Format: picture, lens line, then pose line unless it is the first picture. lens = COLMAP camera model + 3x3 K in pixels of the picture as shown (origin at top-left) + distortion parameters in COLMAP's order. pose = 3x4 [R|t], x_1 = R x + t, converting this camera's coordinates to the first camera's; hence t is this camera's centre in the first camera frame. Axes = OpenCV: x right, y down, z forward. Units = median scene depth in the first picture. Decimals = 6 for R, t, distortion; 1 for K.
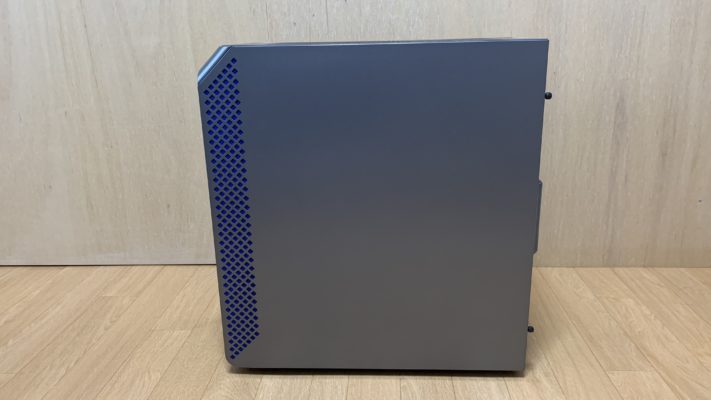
lens RADIAL K [[562.5, 0, 357.1], [0, 562.5, 202.6], [0, 0, 1]] dist [0.046227, 0.016255]
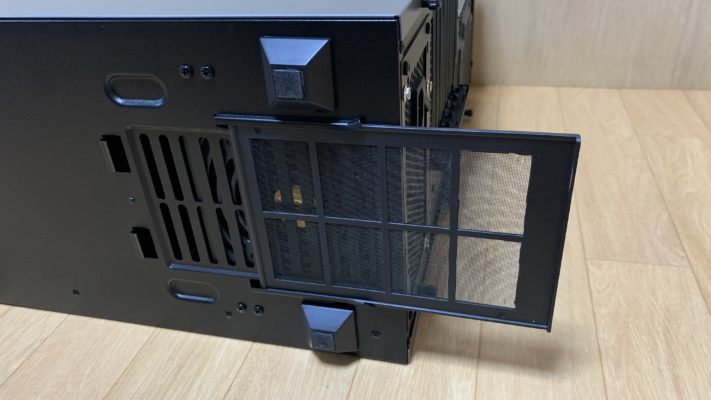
lens RADIAL K [[562.5, 0, 356.7], [0, 562.5, 195.9], [0, 0, 1]] dist [0.046227, 0.016255]
pose [[0.982991, 0.070180, -0.169714, 0.225540], [-0.023800, 0.964994, 0.261190, 0.075172], [0.182103, -0.252709, 0.950251, 0.342129]]
